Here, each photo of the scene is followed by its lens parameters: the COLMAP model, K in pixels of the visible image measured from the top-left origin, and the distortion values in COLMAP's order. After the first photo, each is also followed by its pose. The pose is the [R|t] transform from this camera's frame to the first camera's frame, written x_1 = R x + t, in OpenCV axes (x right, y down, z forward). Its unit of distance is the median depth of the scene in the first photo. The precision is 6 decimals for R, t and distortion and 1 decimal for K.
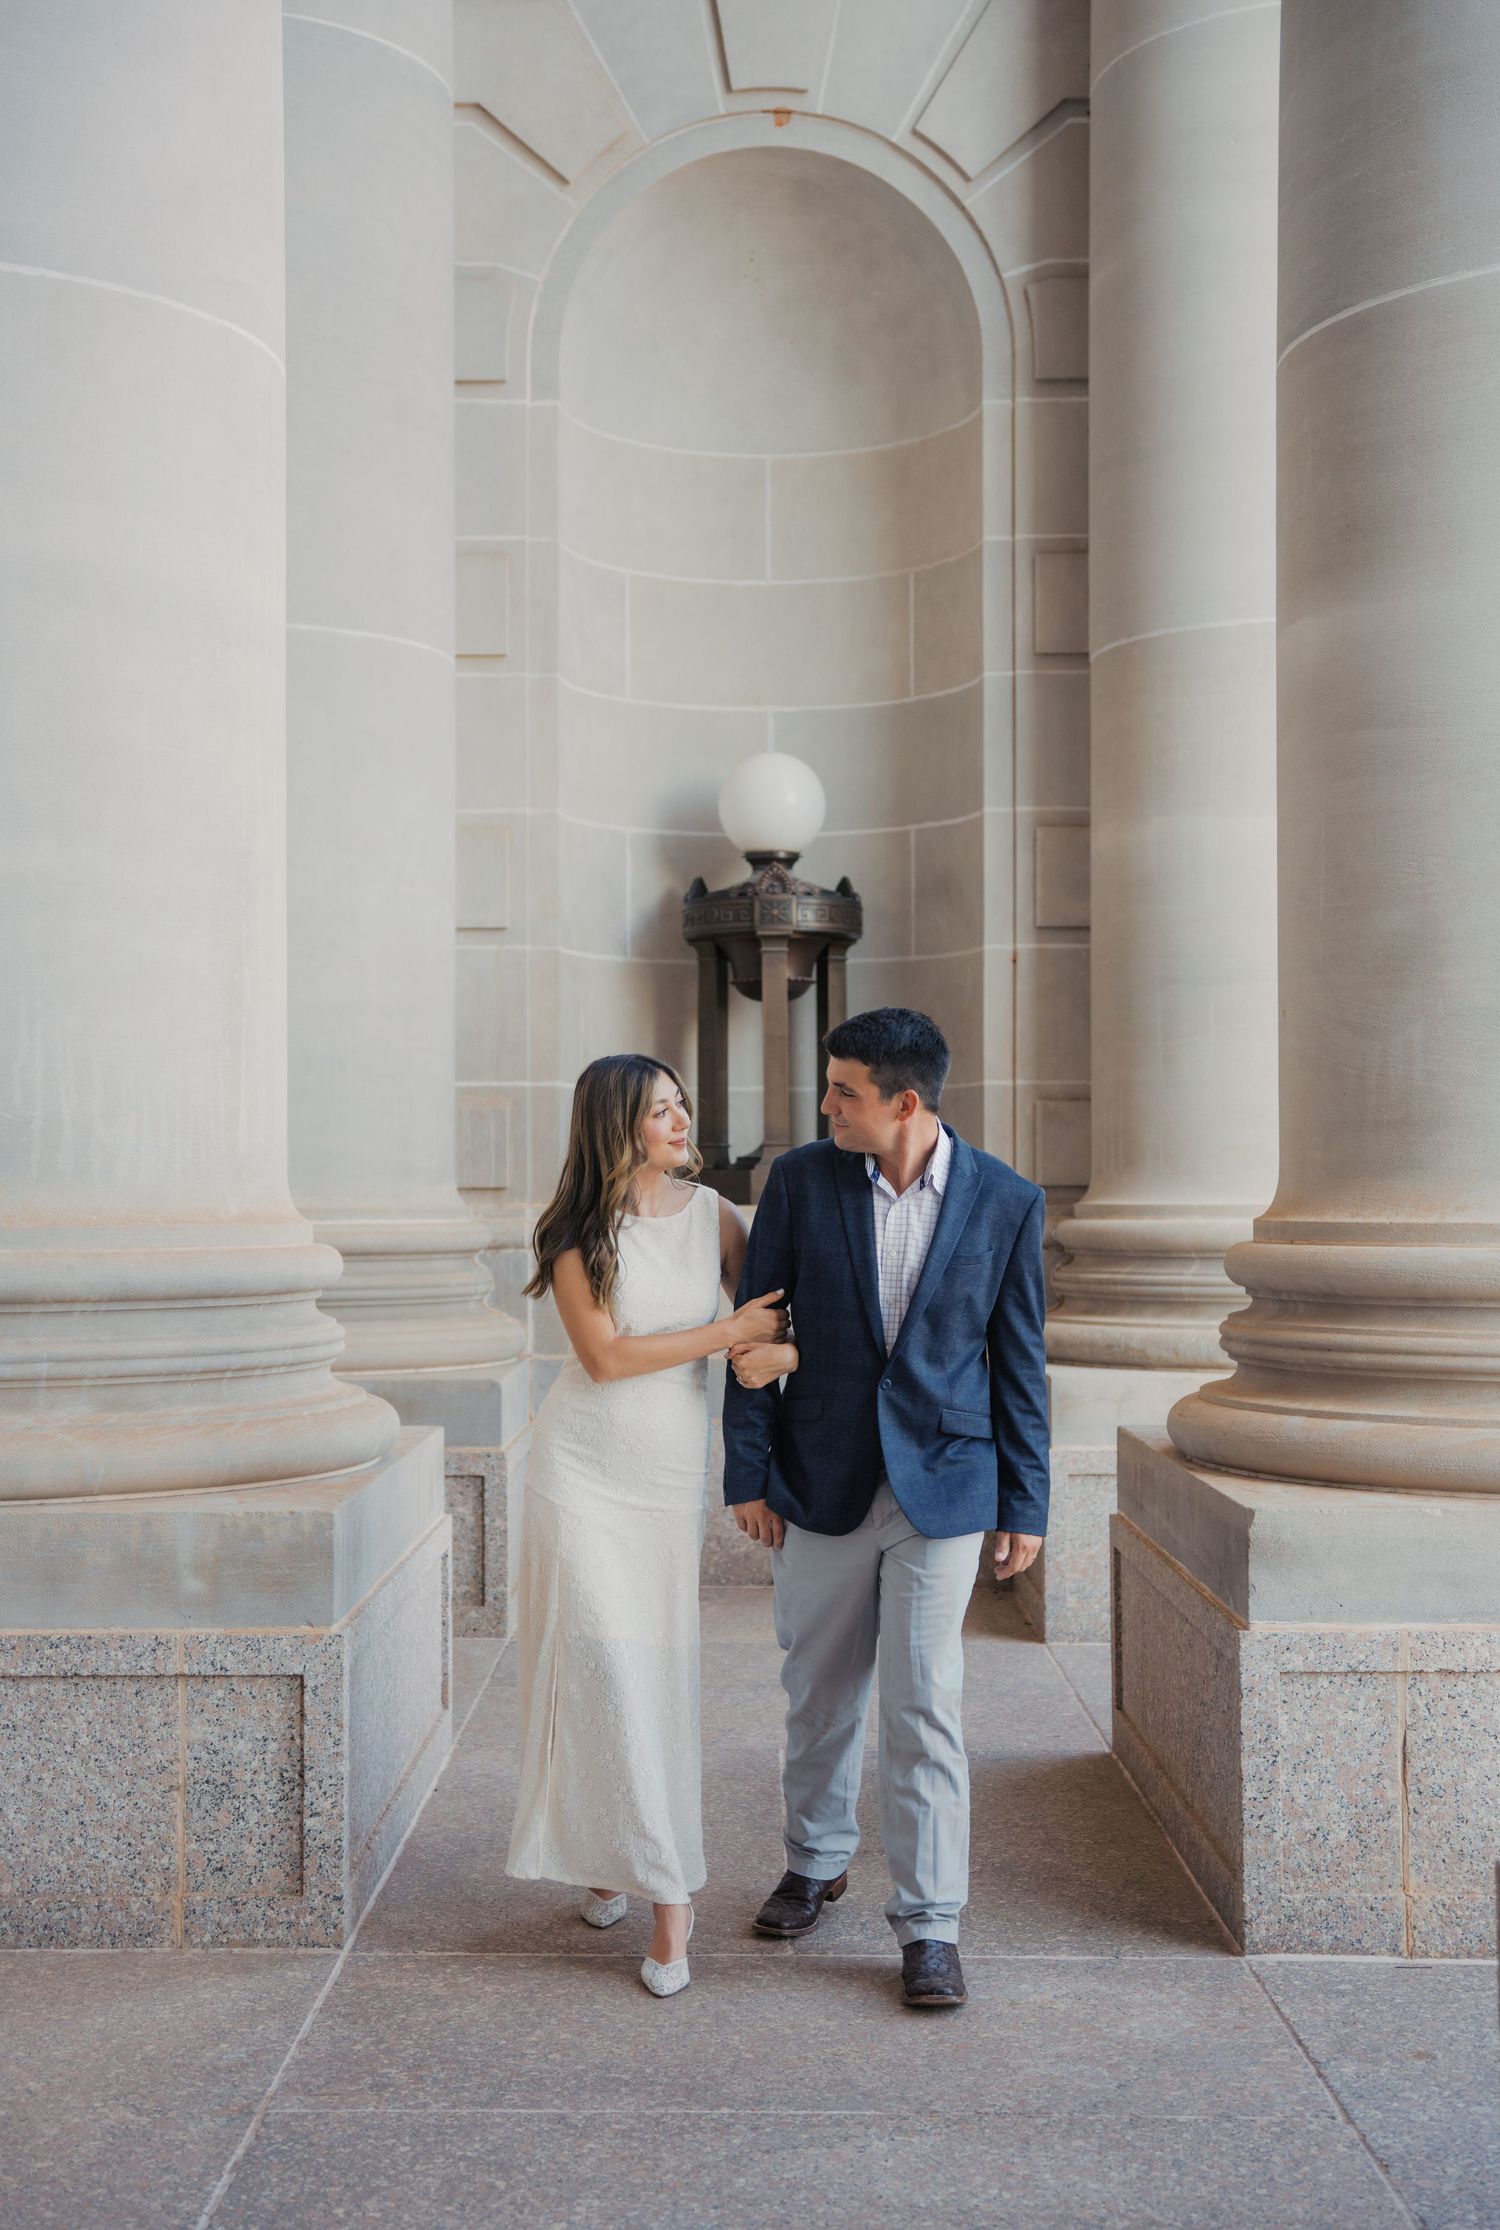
lens RADIAL K [[3337.6, 0, 742.6], [0, 3337.6, 1108.9], [0, 0, 1]] dist [-0.195428, 0.000000]
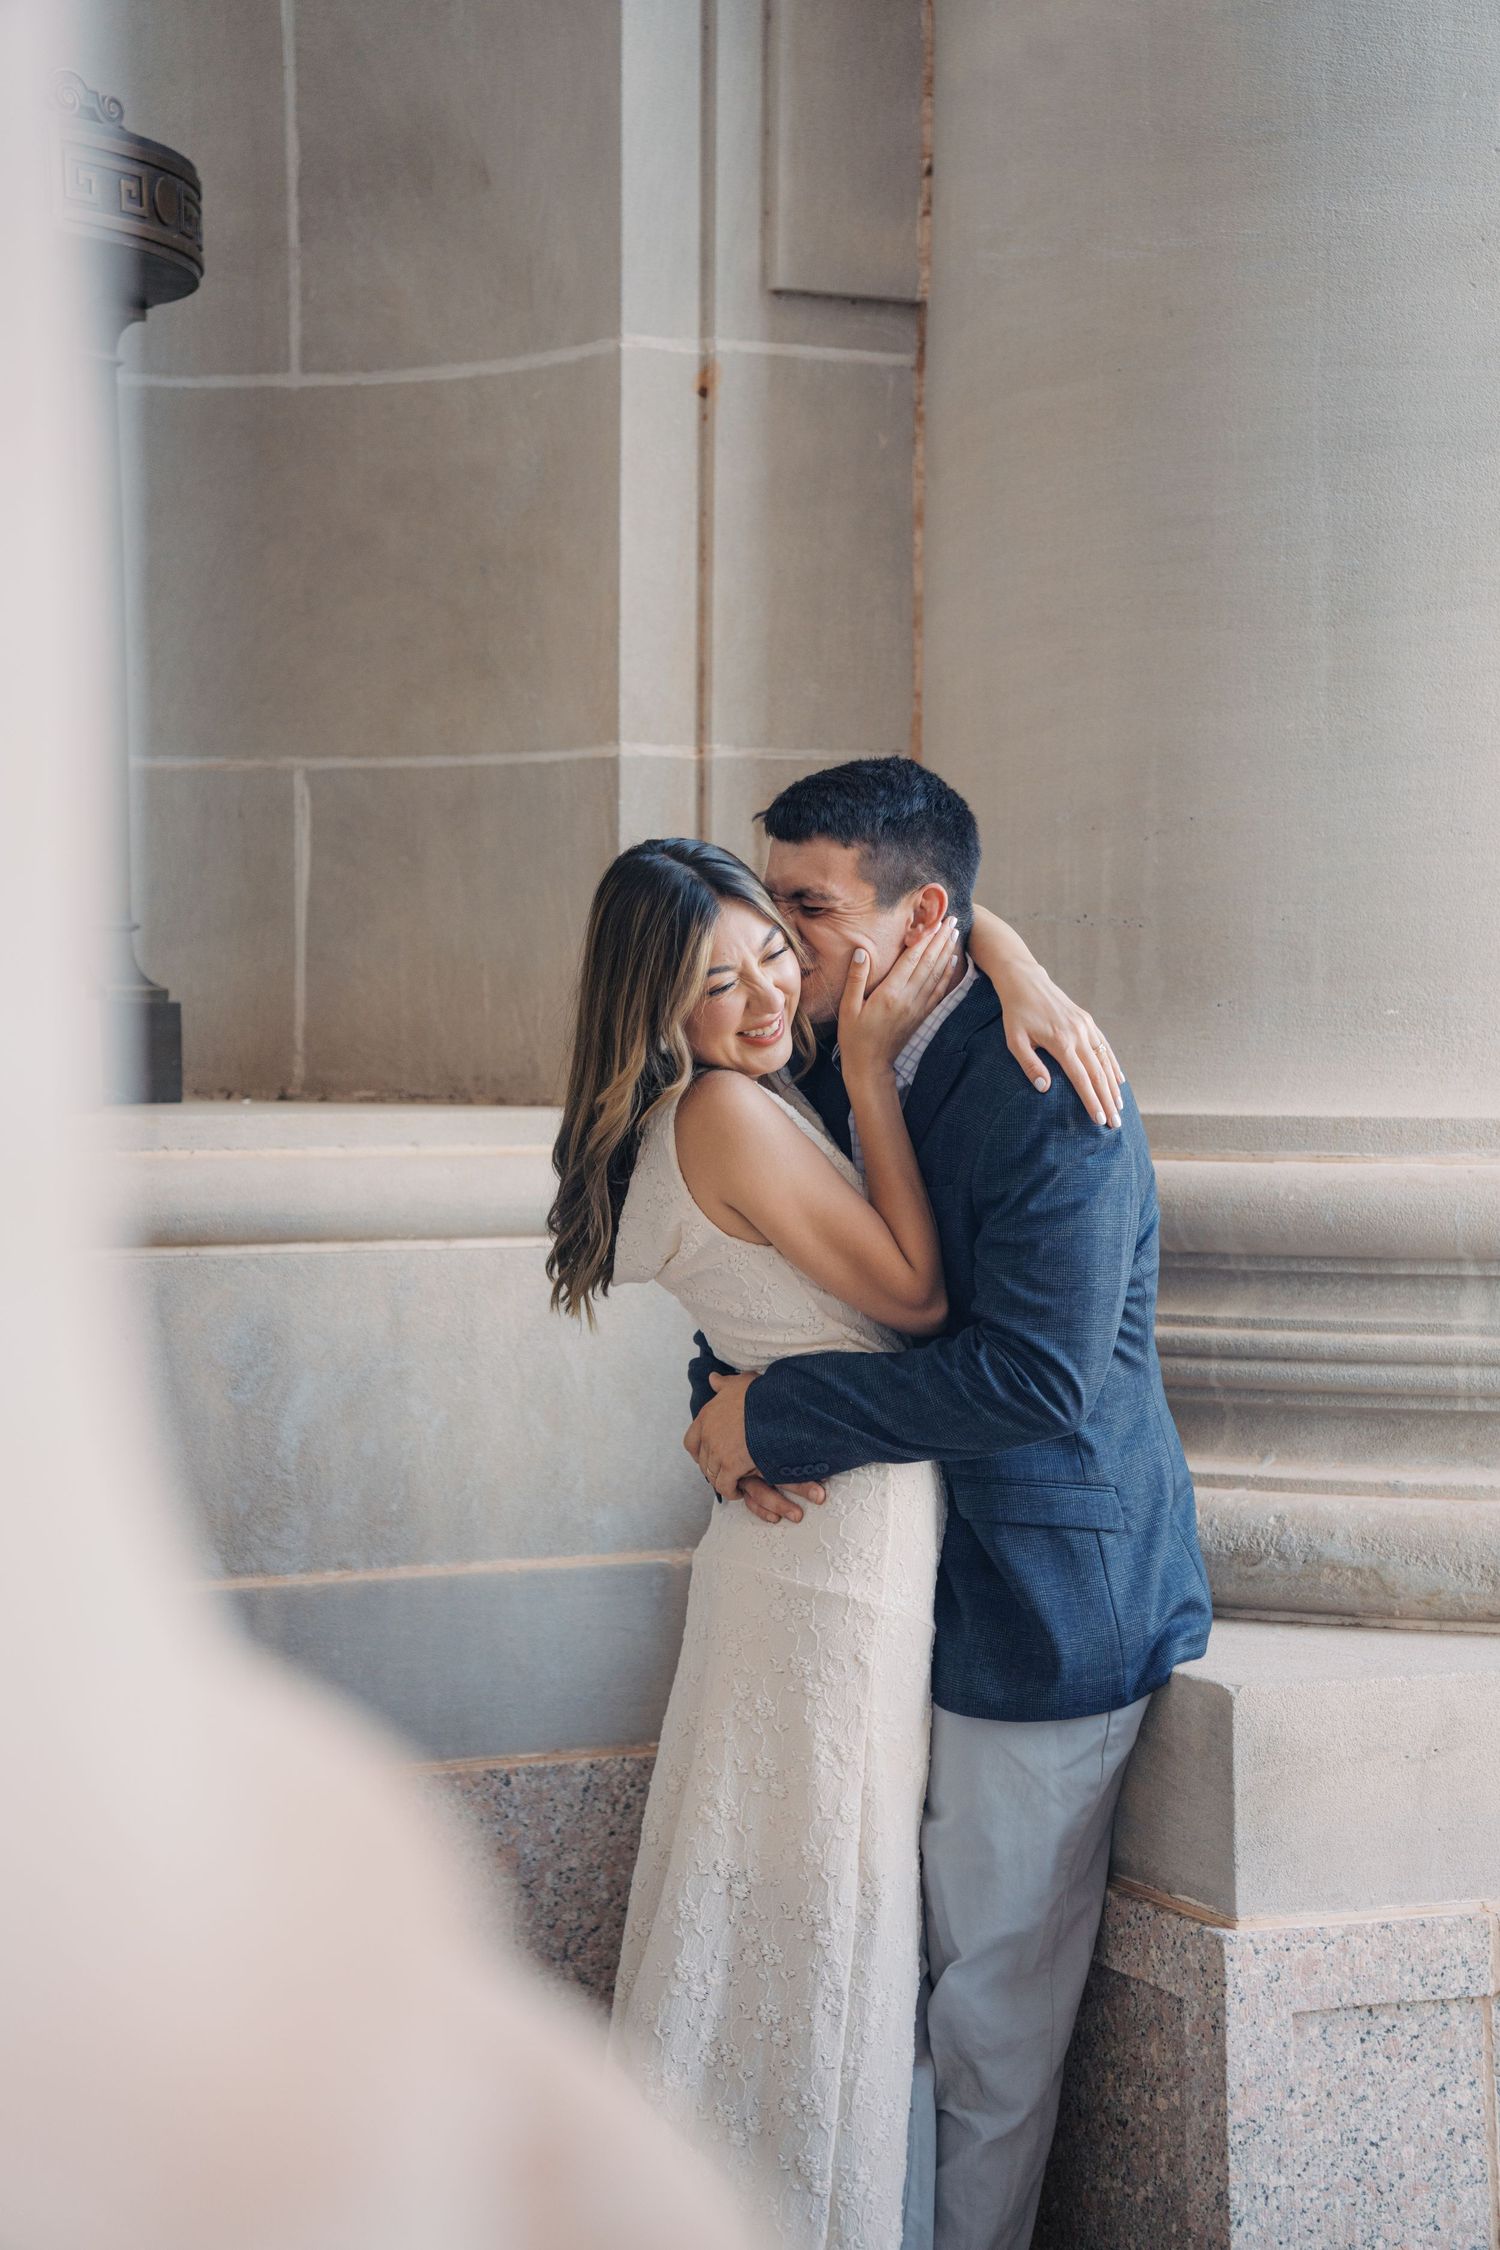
lens RADIAL K [[4326.4, 0, 754.0], [0, 4326.4, 1121.2], [0, 0, 1]] dist [0.510339, 0.000000]
pose [[0.892652, -0.004899, 0.450721, -0.114681], [-0.017388, 0.998822, 0.045292, 0.009547], [-0.450412, -0.048267, 0.891515, 0.587487]]
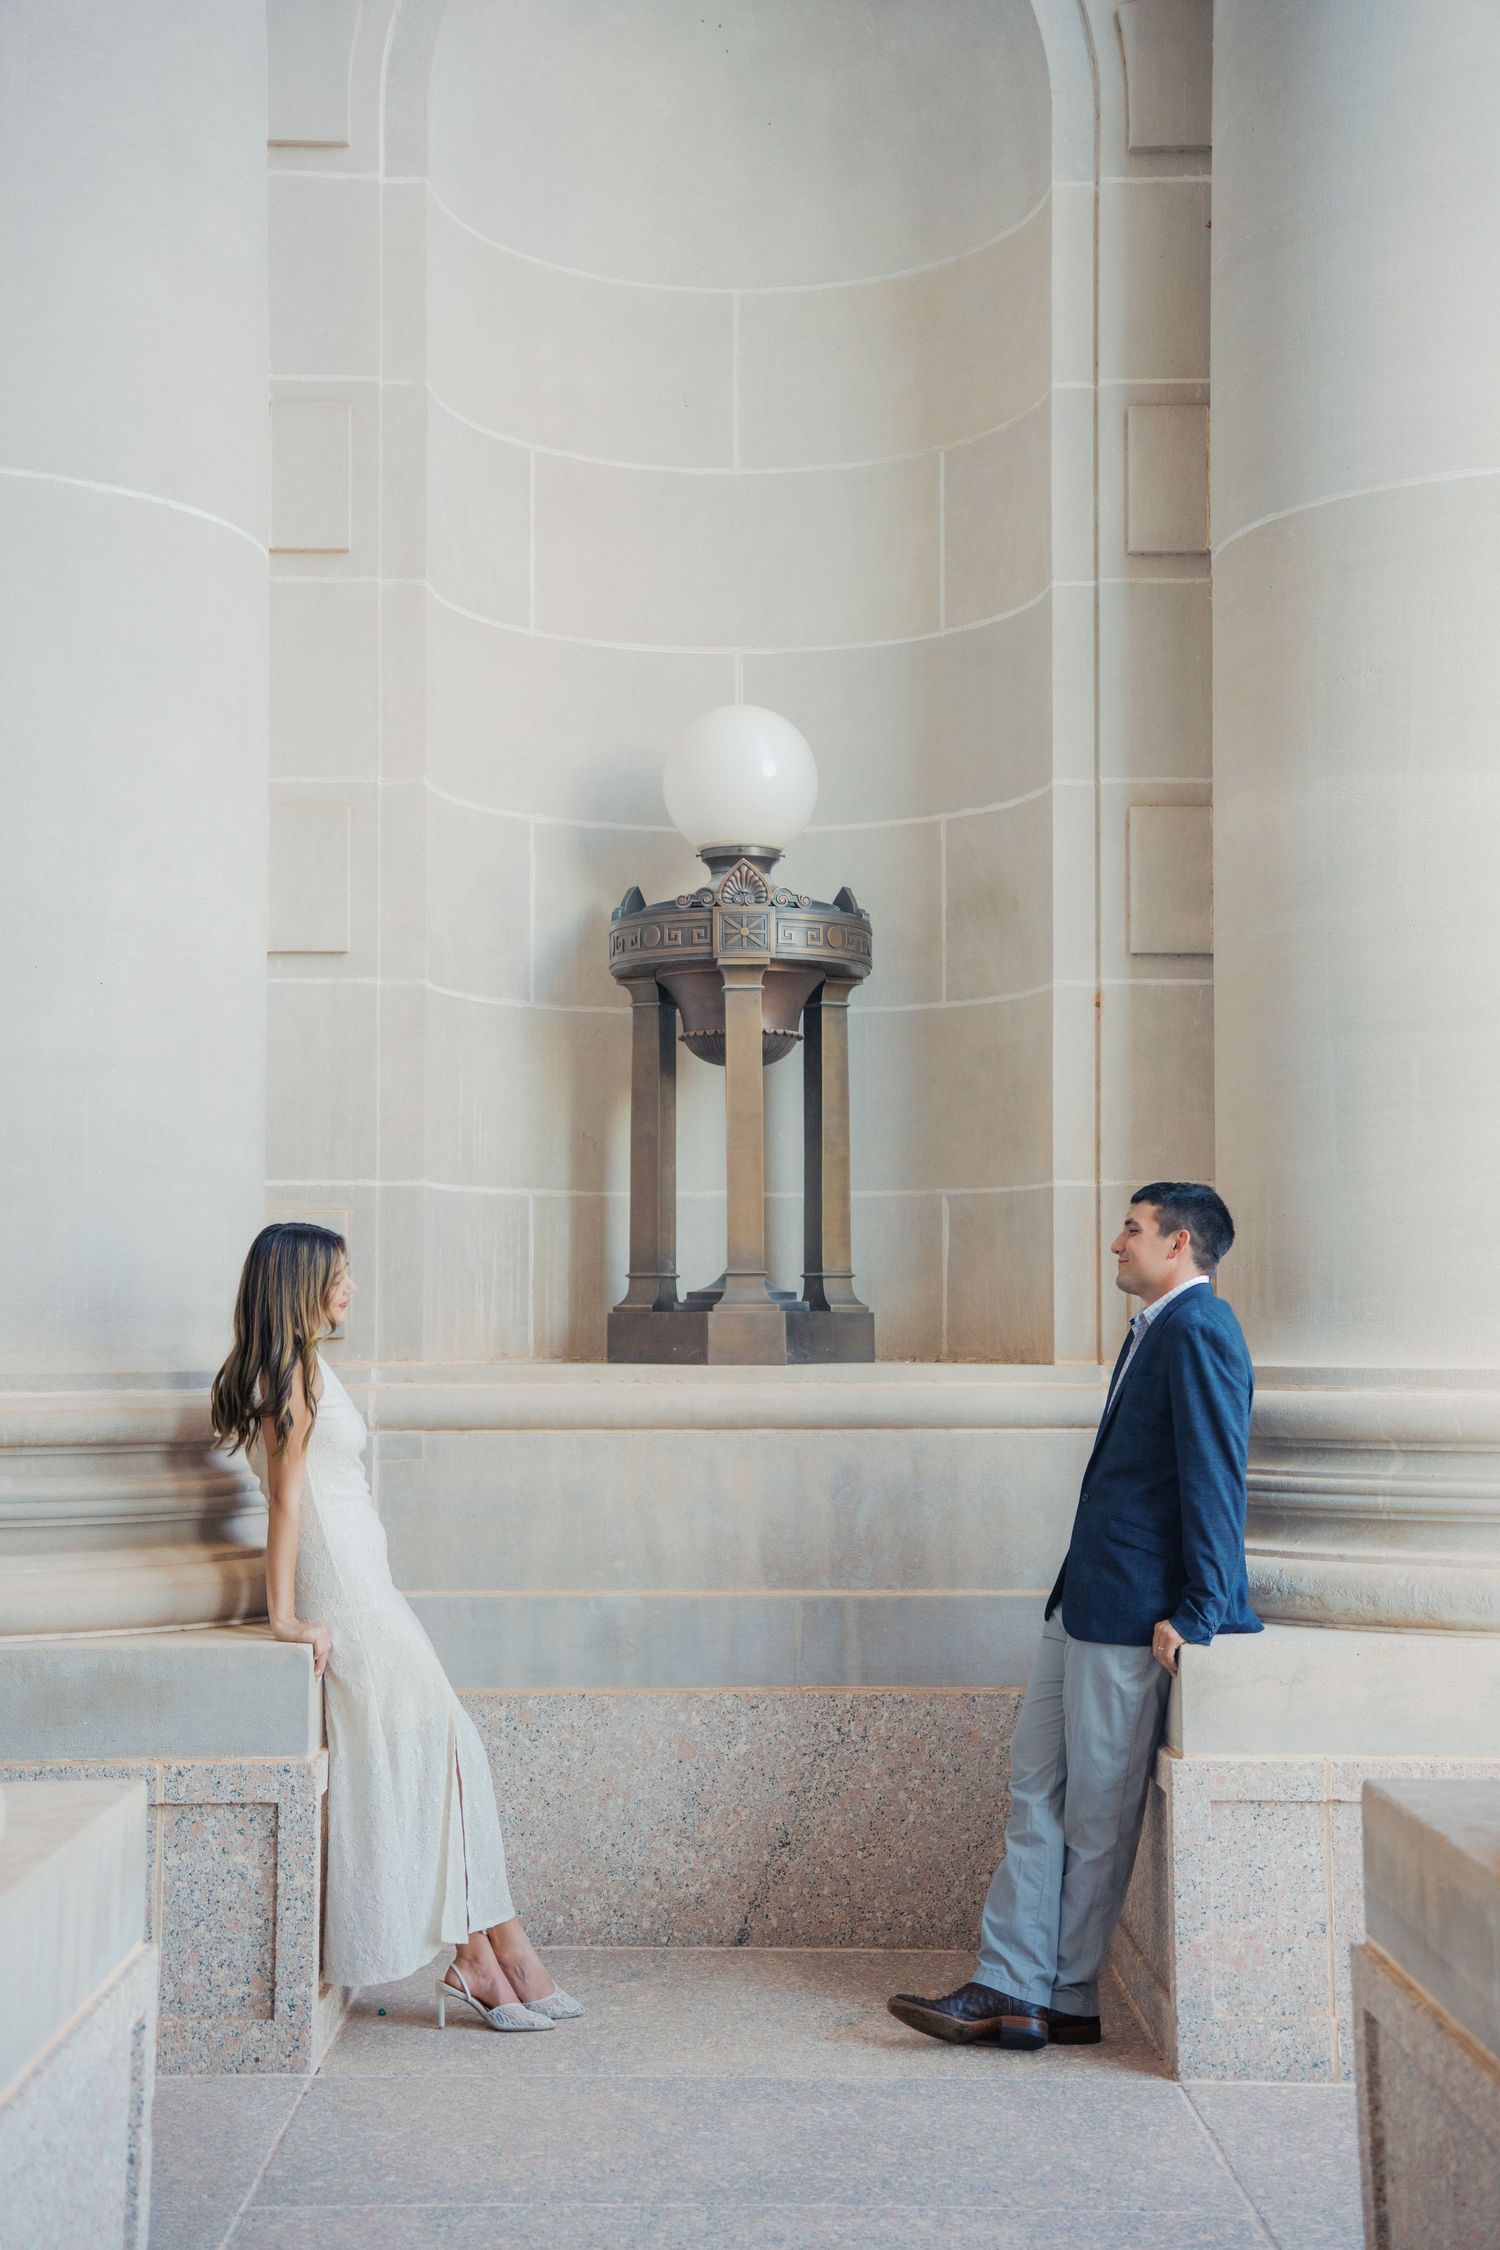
lens RADIAL K [[3265.5, 0, 785.3], [0, 3265.5, 1164.0], [0, 0, 1]] dist [0.171094, 0.000000]
pose [[0.999687, 0.003178, 0.024814, 0.001587], [-0.002548, 0.999674, -0.025387, 0.005034], [-0.024887, 0.025316, 0.999370, 0.333344]]
